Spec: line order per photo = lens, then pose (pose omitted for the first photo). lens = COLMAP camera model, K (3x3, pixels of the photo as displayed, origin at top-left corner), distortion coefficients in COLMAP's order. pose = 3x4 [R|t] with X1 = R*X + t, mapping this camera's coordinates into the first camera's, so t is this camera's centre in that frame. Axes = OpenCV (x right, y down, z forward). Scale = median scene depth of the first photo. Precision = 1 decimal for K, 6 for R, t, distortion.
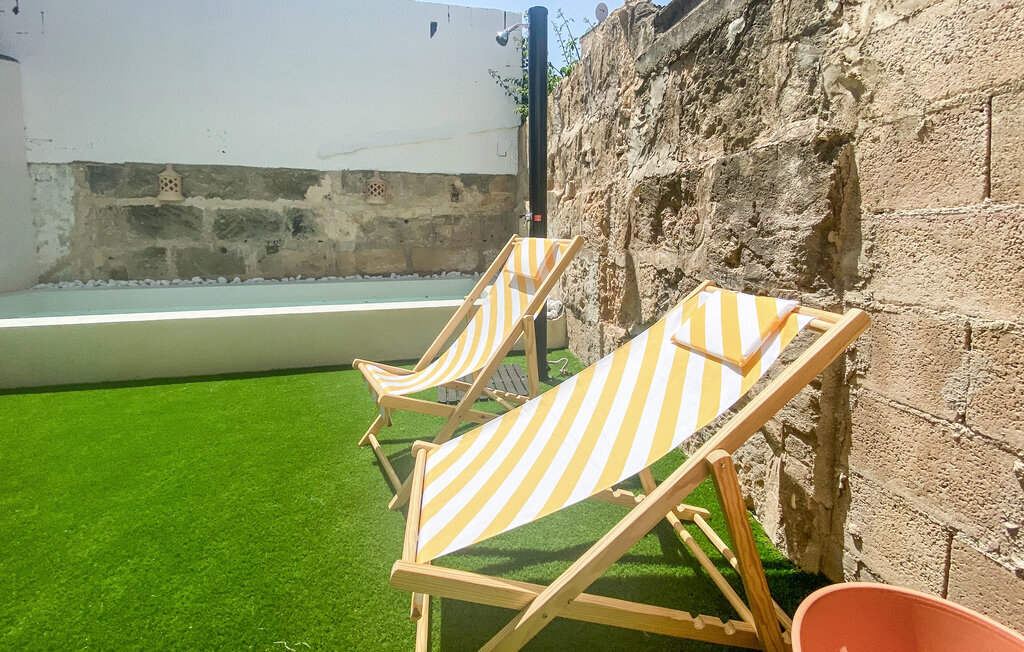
lens RADIAL K [[440.9, 0, 516.3], [0, 440.9, 272.6], [0, 0, 1]] dist [0.001756, -0.017921]
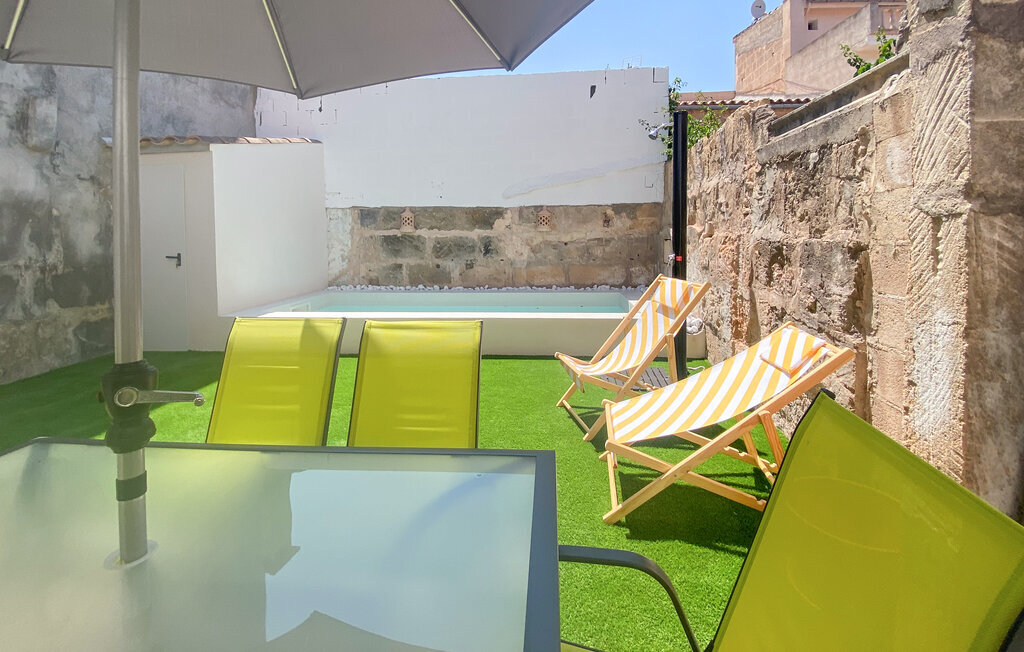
lens RADIAL K [[441.0, 0, 496.4], [0, 441.0, 251.8], [0, 0, 1]] dist [0.001598, -0.017267]
pose [[0.936875, 0.009250, -0.349543, -0.003743], [-0.026826, 0.998605, -0.045475, -0.077945], [0.348635, 0.051981, 0.935816, -0.513322]]
